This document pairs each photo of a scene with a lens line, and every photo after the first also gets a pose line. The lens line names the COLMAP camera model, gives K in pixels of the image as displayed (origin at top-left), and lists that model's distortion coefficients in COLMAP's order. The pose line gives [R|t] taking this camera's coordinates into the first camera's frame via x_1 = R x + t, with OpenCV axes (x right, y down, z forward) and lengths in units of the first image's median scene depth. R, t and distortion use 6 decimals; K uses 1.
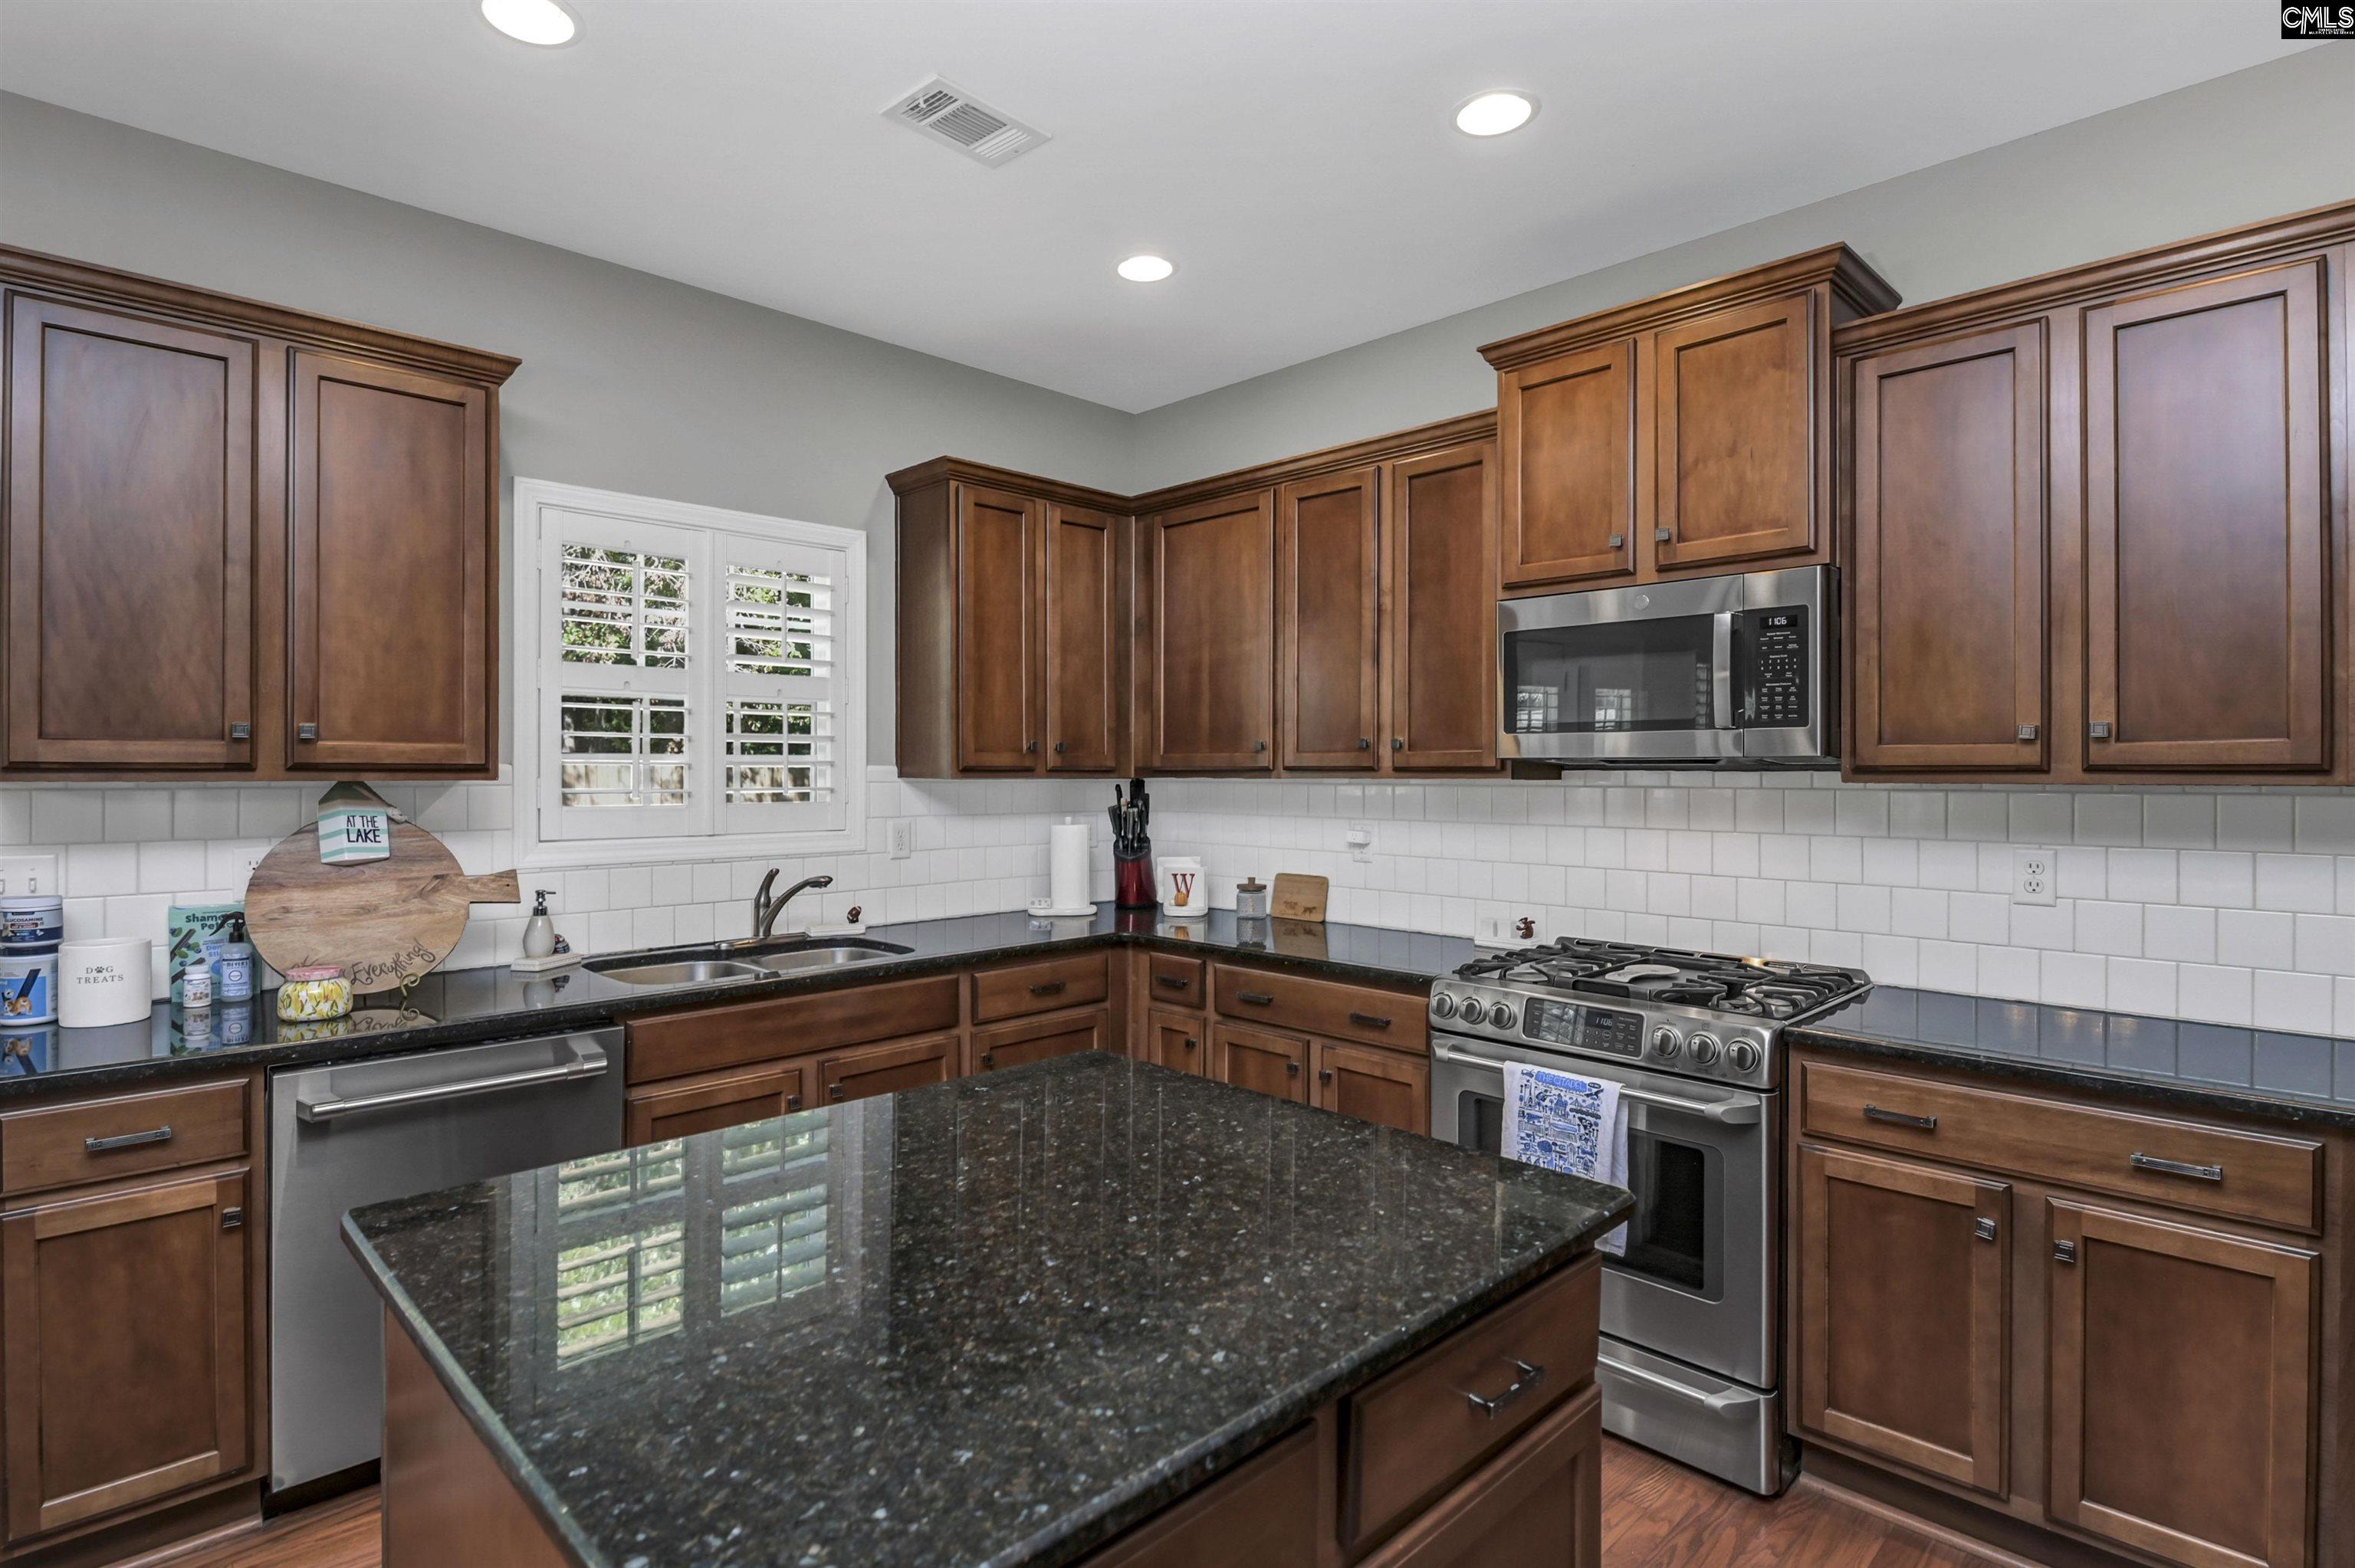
lens RADIAL K [[1156.1, 0, 1153.1], [0, 1156.1, 759.2], [0, 0, 1]] dist [-0.001538, -0.008639]
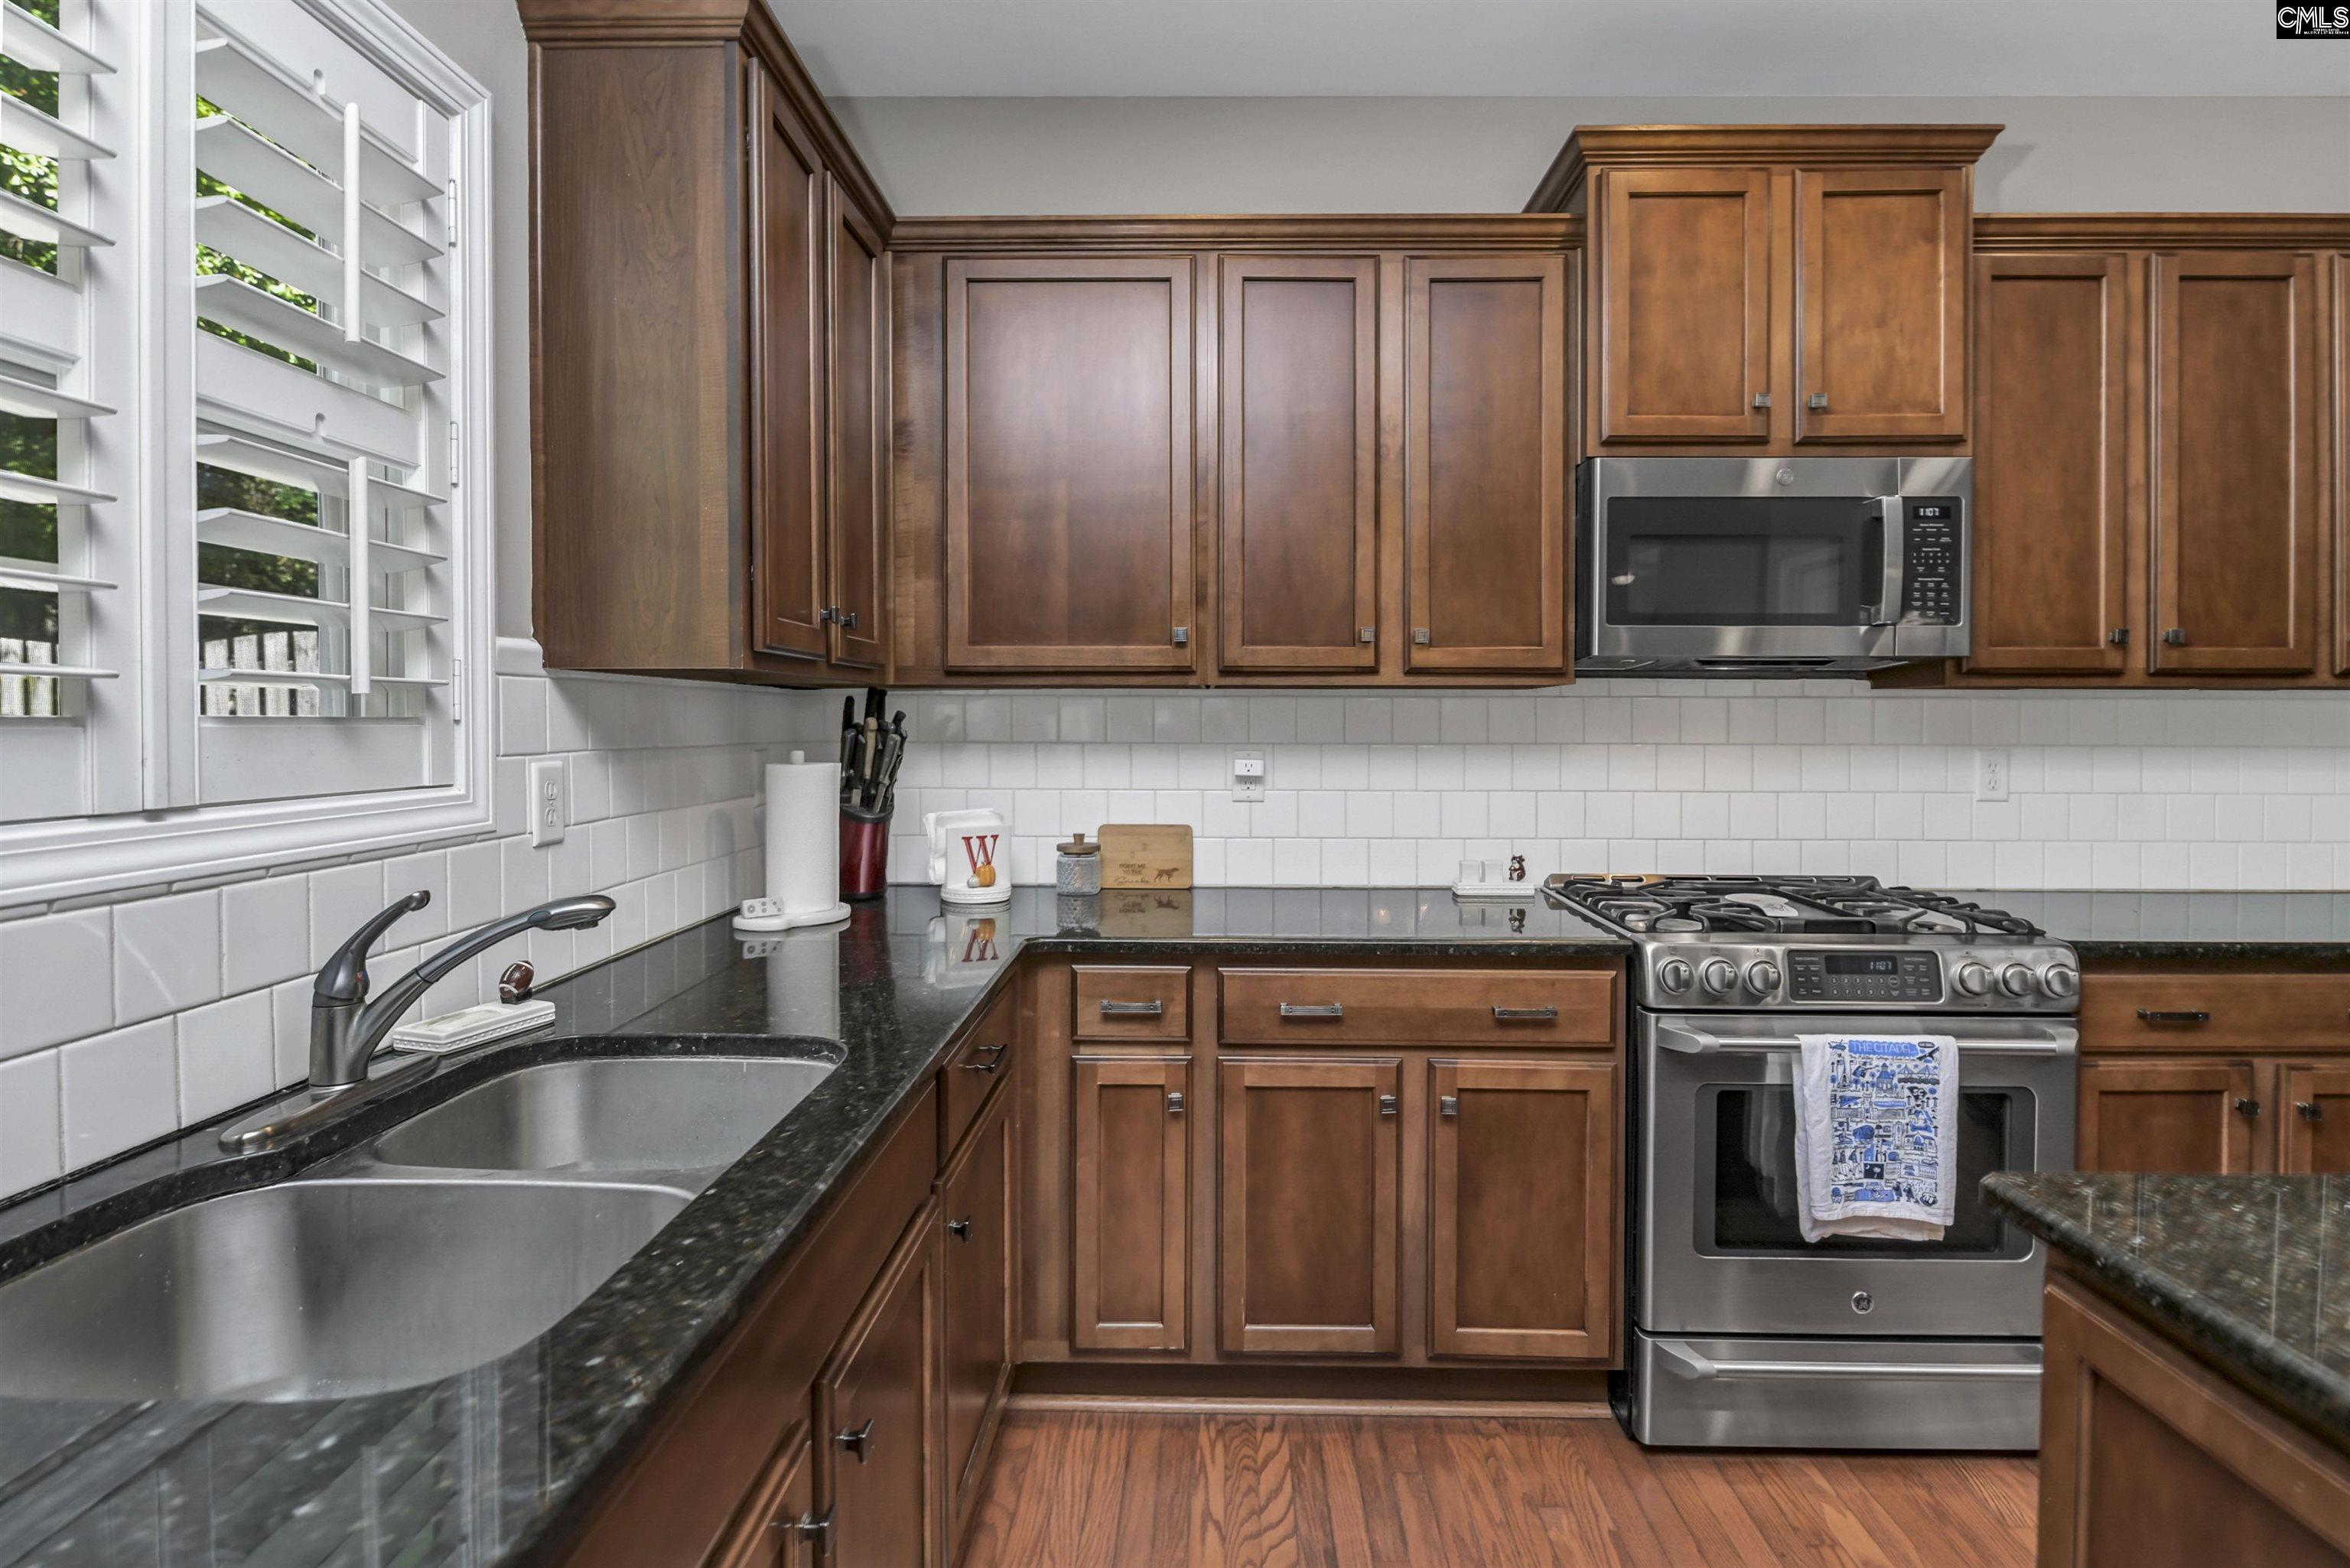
lens RADIAL K [[1178.5, 0, 1183.8], [0, 1178.5, 714.6], [0, 0, 1]] dist [-0.000558, -0.000694]
pose [[0.705758, 0.001899, 0.708451, -0.508390], [-0.010284, 0.999919, 0.007564, 0.039662], [-0.708379, -0.012624, 0.705720, 0.678607]]
